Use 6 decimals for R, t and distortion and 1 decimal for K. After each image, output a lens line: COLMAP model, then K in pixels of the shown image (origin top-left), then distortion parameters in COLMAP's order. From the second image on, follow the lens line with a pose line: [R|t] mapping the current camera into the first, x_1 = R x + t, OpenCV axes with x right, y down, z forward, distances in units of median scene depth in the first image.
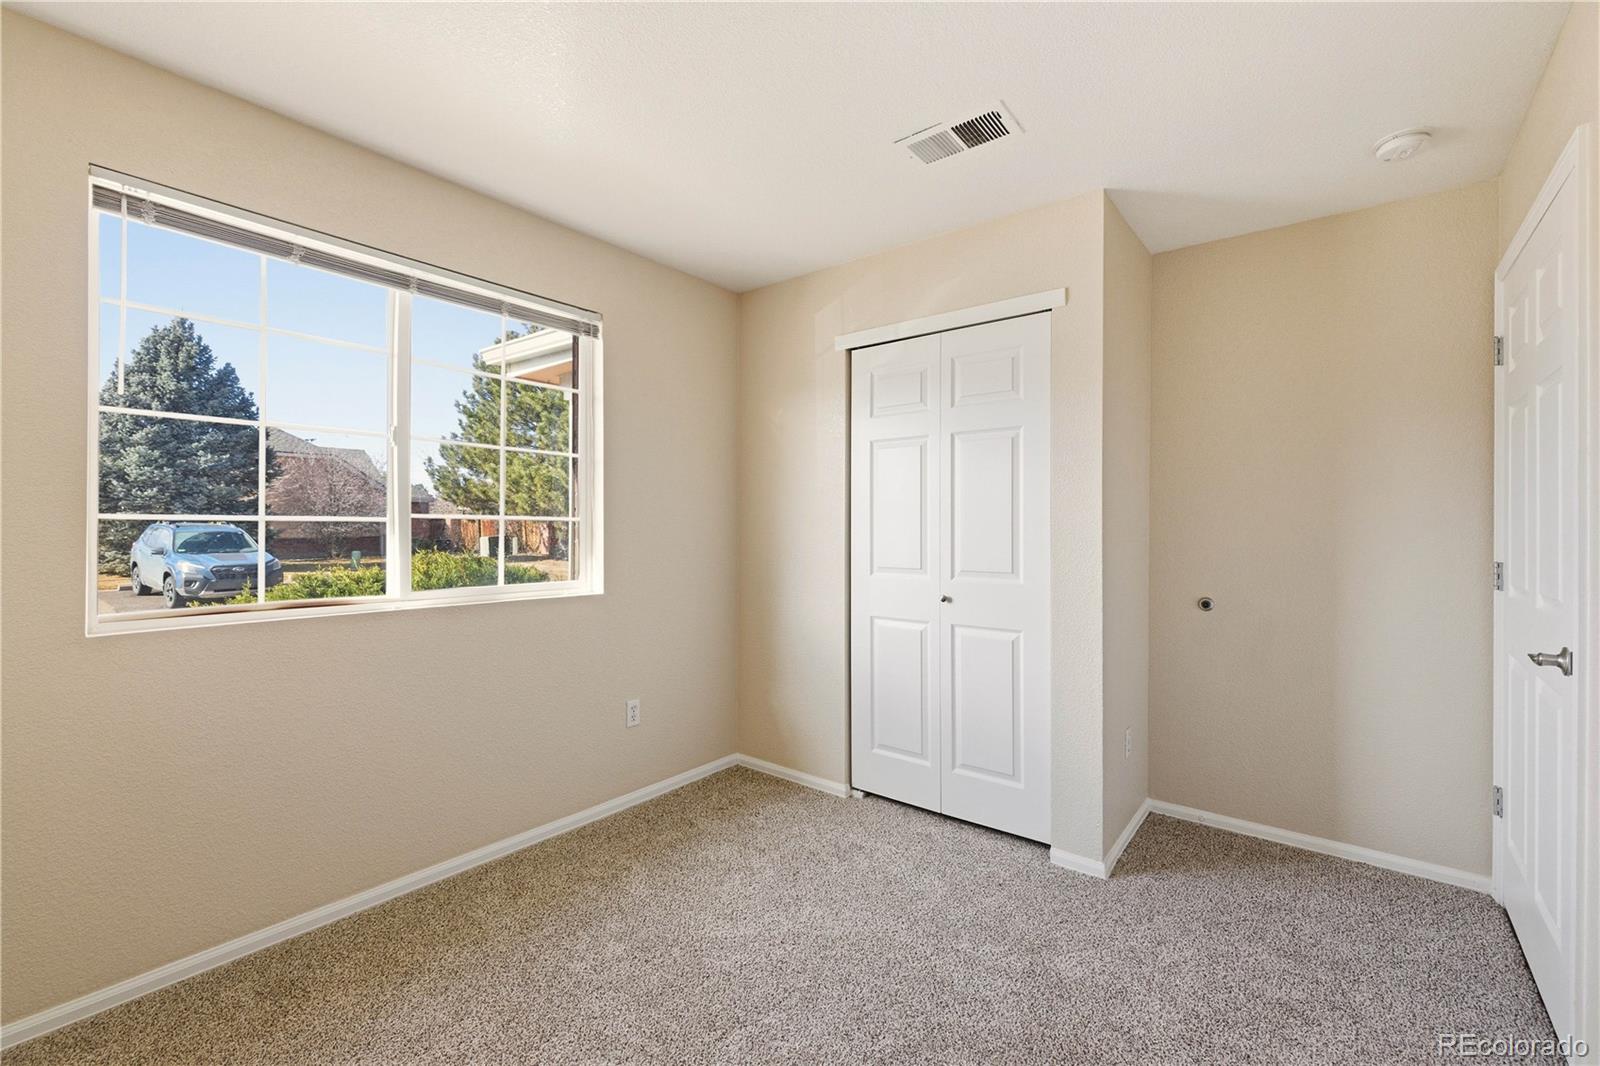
lens RADIAL K [[667.7, 0, 802.8], [0, 667.7, 531.3], [0, 0, 1]] dist [0.003177, -0.000223]
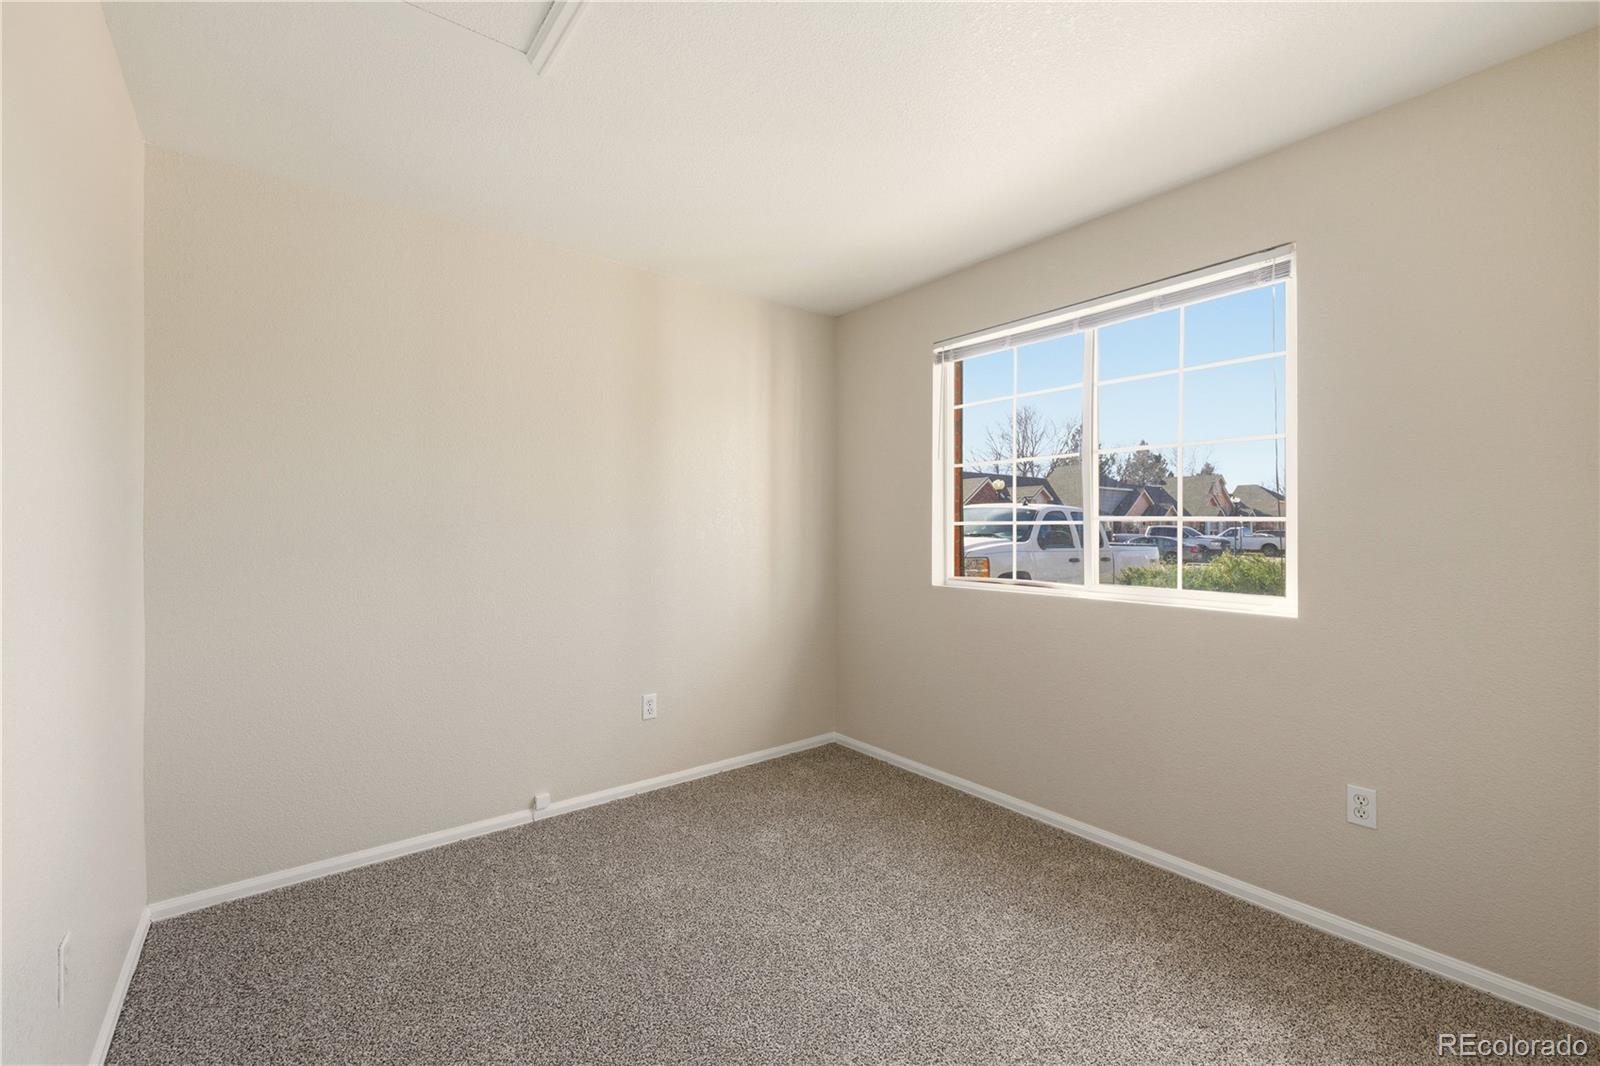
lens RADIAL K [[667.7, 0, 802.8], [0, 667.7, 531.3], [0, 0, 1]] dist [0.003177, -0.000223]
pose [[-0.219420, 0.007889, -0.975599, 0.658607], [0.000635, 0.999968, 0.007943, -0.011332], [0.975630, 0.001123, -0.219418, 0.763443]]
